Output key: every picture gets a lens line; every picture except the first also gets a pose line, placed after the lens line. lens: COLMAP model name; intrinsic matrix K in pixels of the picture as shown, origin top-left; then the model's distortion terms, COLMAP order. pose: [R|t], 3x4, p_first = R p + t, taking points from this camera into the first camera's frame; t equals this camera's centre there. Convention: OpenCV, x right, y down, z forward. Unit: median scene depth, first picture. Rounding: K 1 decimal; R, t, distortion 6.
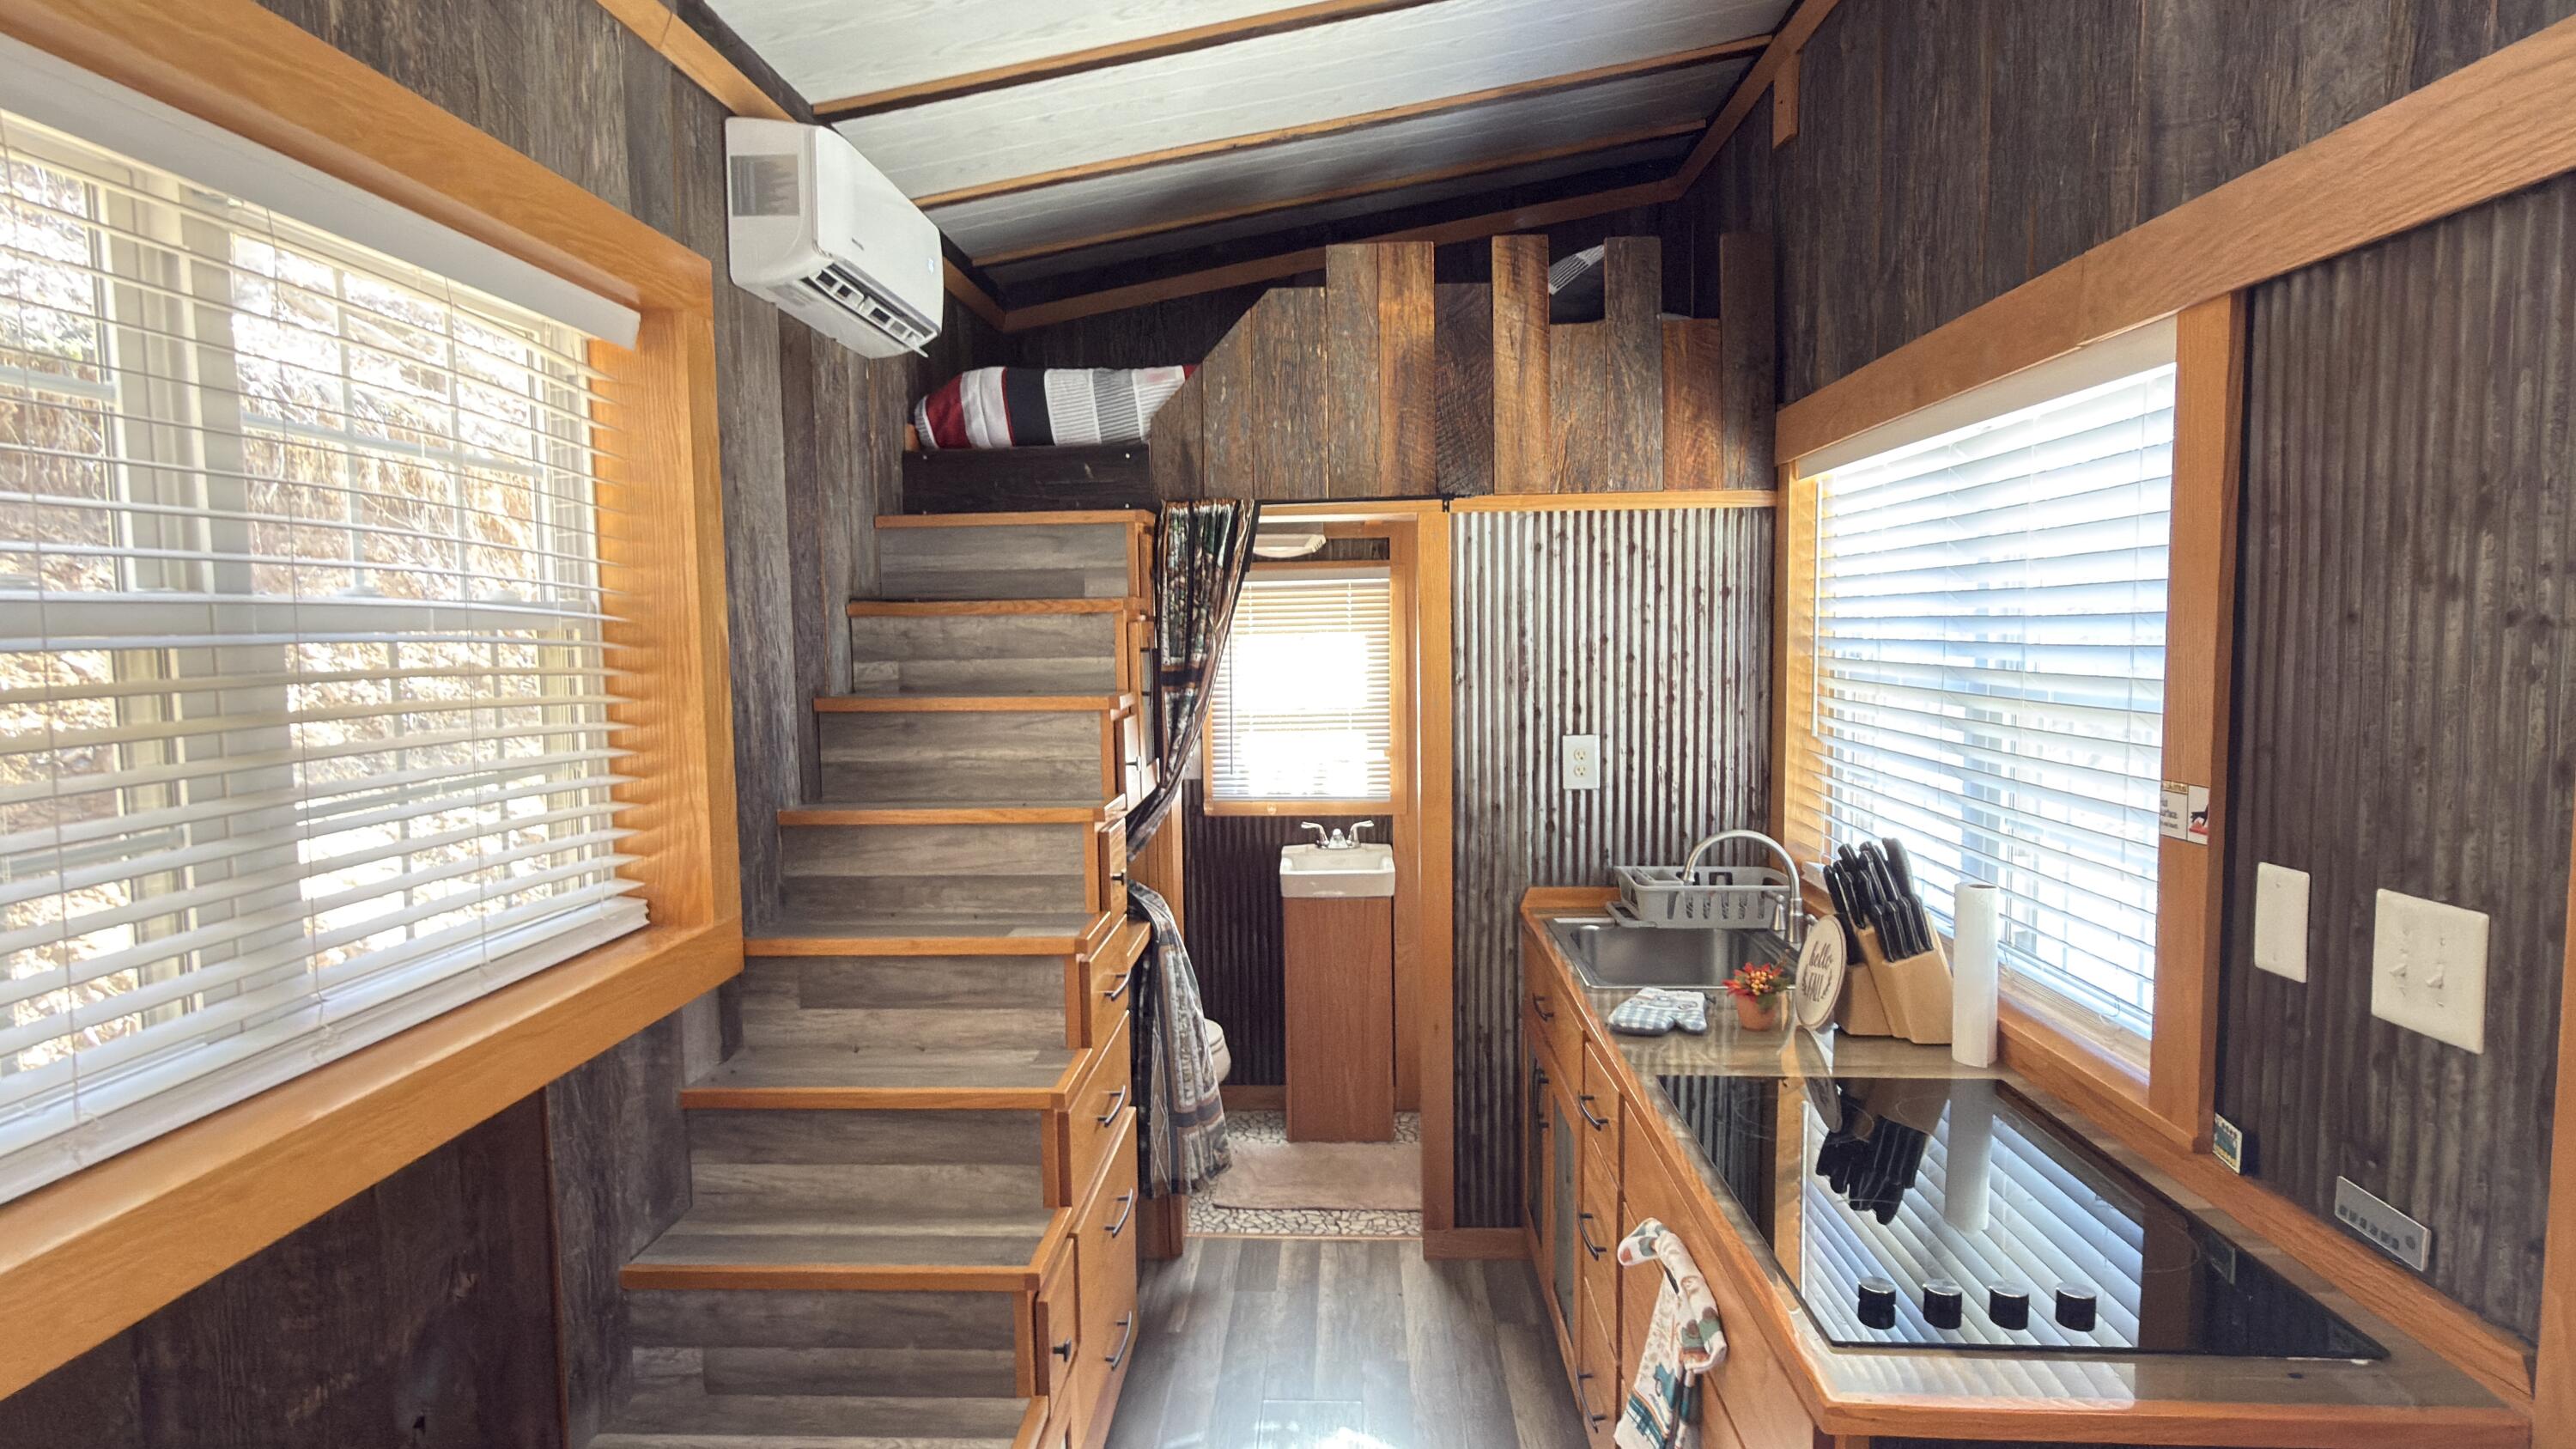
lens RADIAL K [[1344.0, 0, 1288.0], [0, 1344.0, 724.5], [0, 0, 1]] dist [-0.000190, -0.000018]
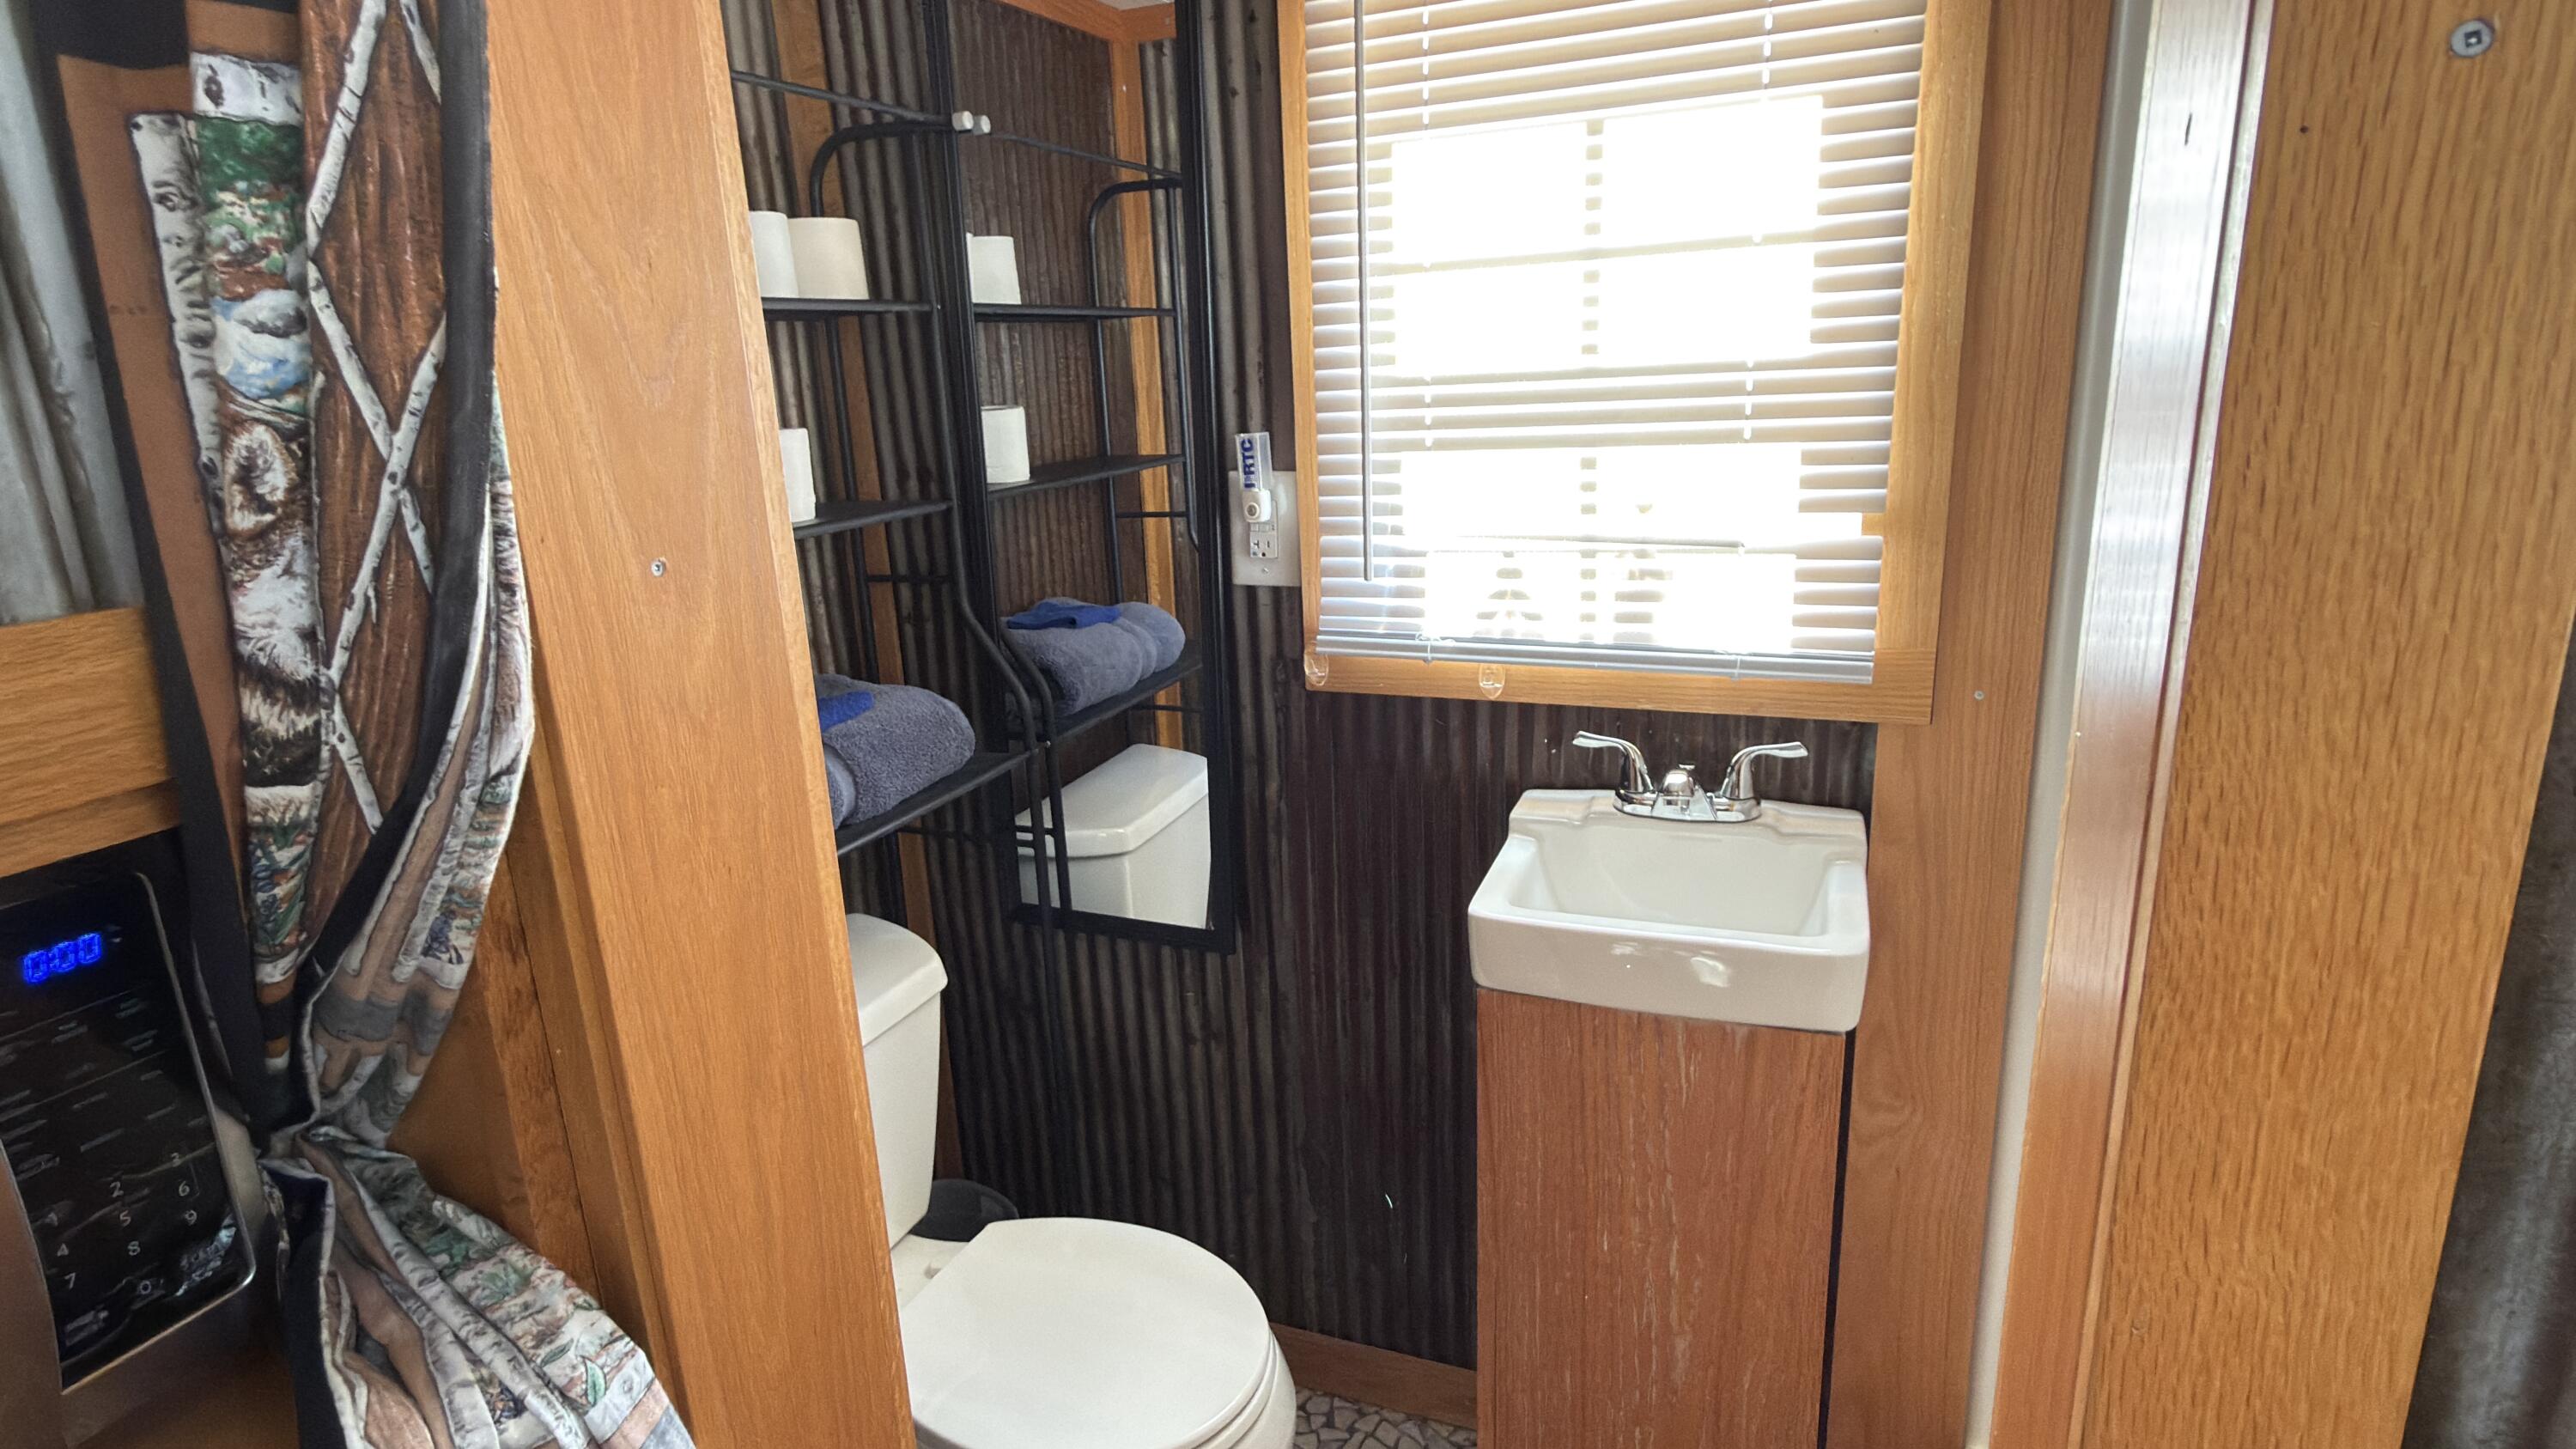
lens RADIAL K [[1344.0, 0, 1288.0], [0, 1344.0, 724.5], [0, 0, 1]] dist [-0.000190, -0.000018]
pose [[0.942230, 0.059306, -0.329674, 0.052331], [0.009165, 0.979269, 0.202357, 0.004377], [0.334841, -0.193689, 0.922153, 0.670354]]
